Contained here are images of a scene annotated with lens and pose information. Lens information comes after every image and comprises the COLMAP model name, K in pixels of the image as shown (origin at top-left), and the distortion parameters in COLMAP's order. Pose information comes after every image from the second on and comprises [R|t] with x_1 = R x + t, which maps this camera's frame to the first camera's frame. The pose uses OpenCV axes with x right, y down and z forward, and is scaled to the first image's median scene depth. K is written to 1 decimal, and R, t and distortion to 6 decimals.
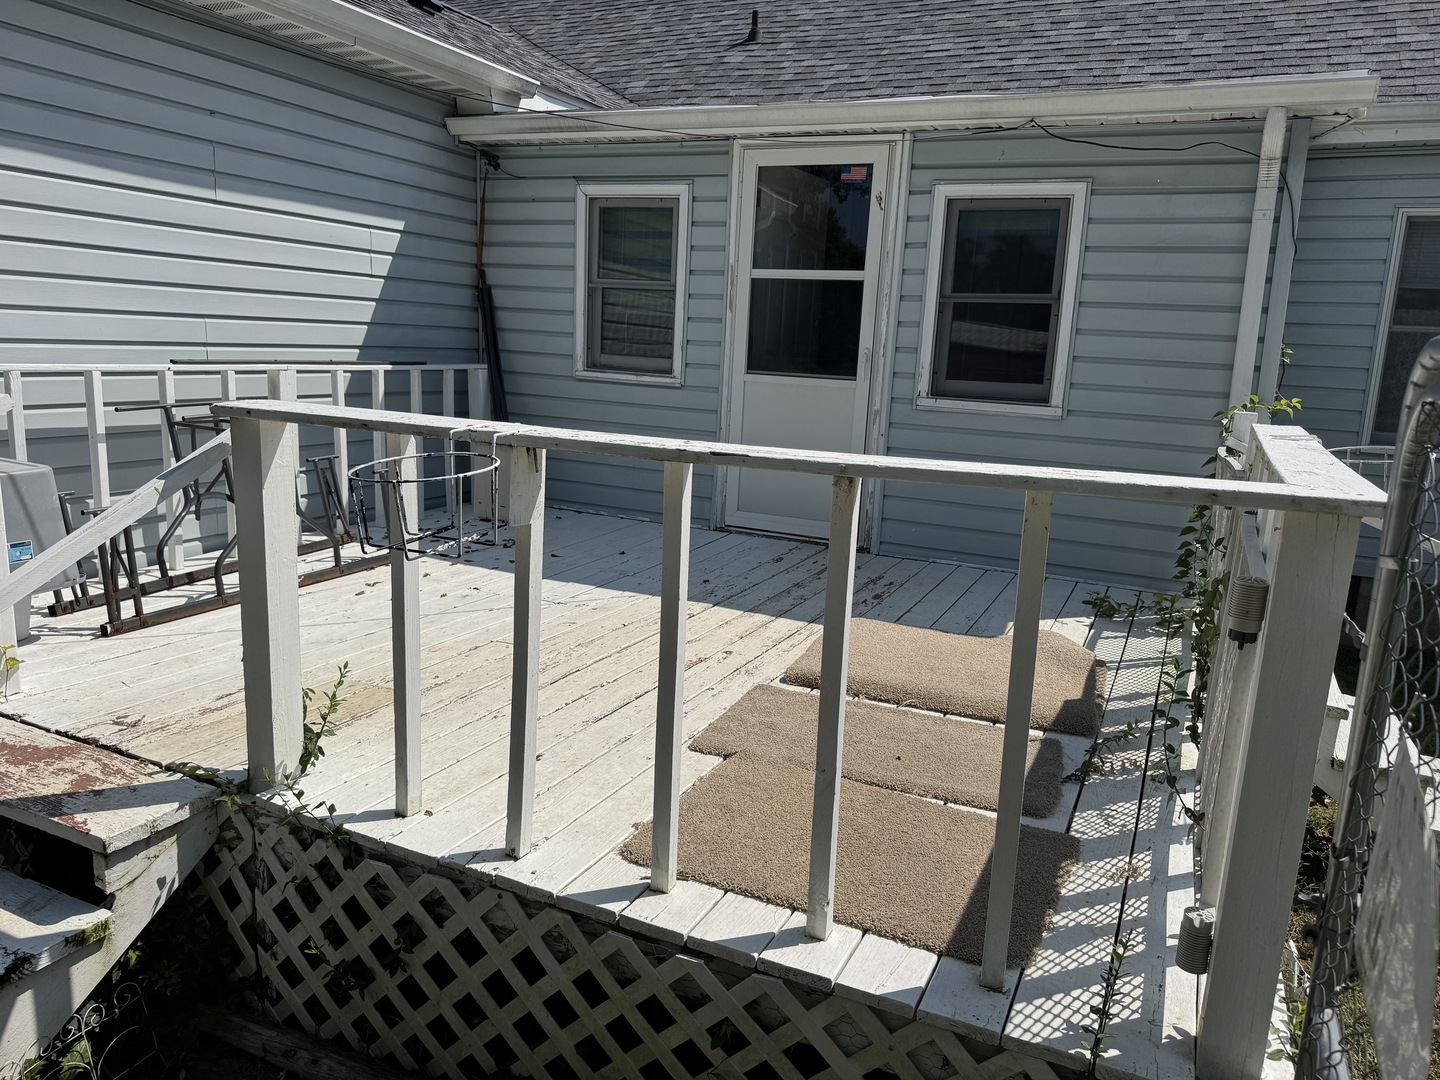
lens RADIAL K [[1029.7, 0, 715.2], [0, 1029.7, 544.1], [0, 0, 1]] dist [0.055785, -0.064761]
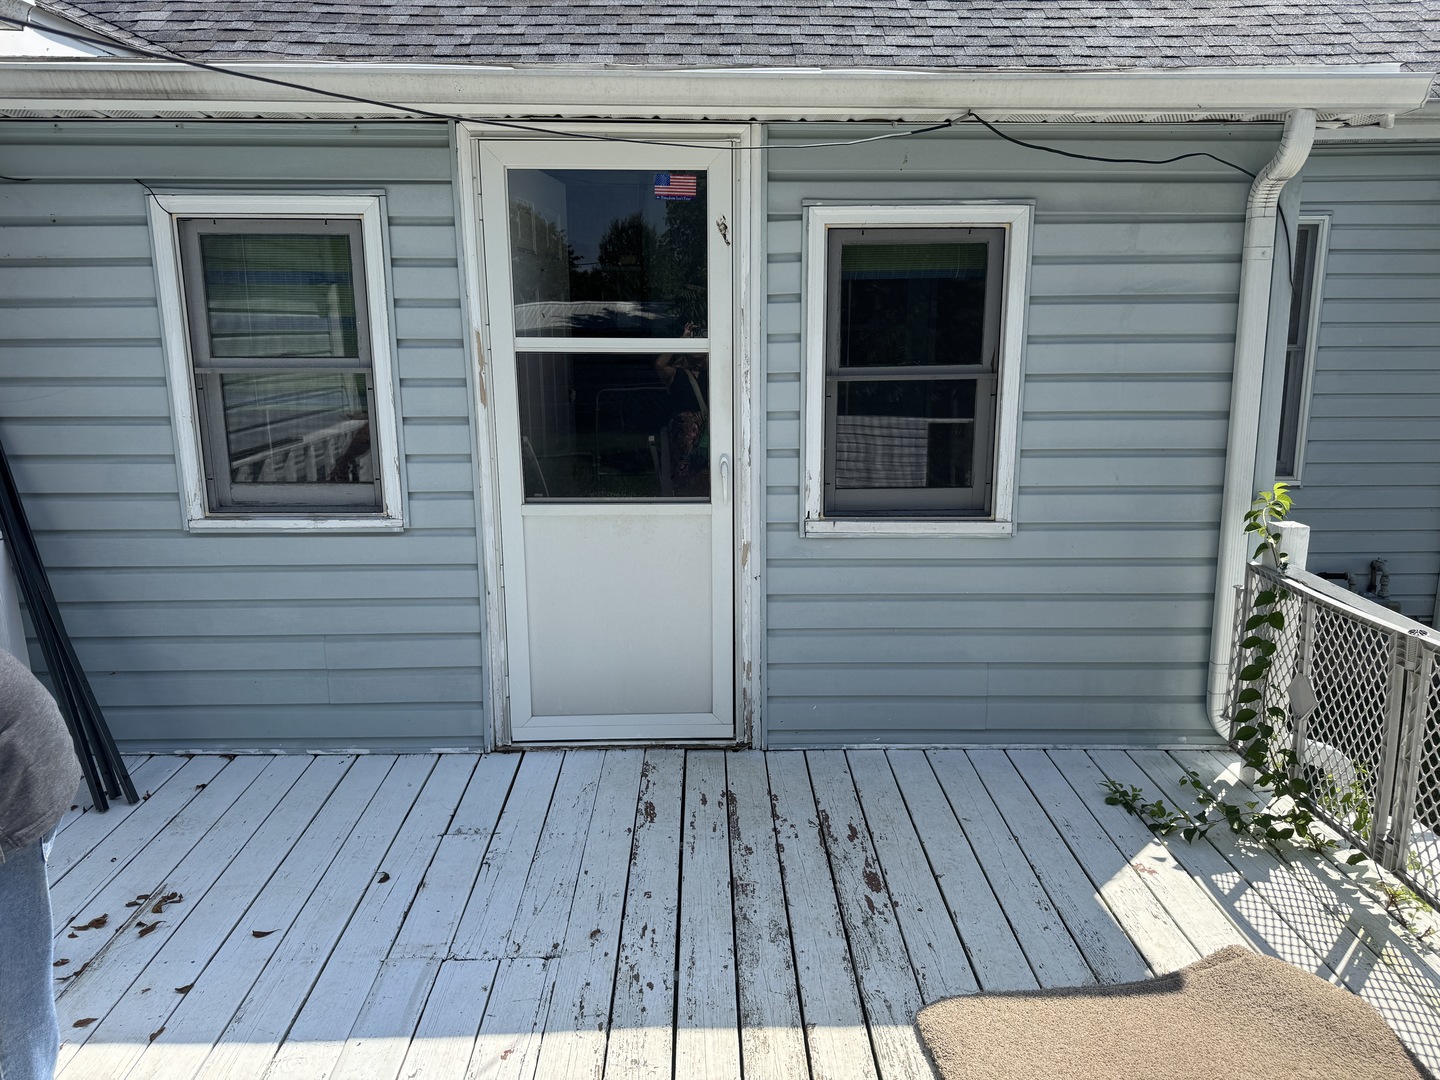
lens RADIAL K [[1029.7, 0, 732.5], [0, 1029.7, 543.5], [0, 0, 1]] dist [0.055785, -0.064761]
pose [[0.891668, -0.149876, 0.427160, -0.134981], [0.135155, 0.988705, 0.064777, -0.177173], [-0.432043, -0.000027, 0.901853, 0.414350]]
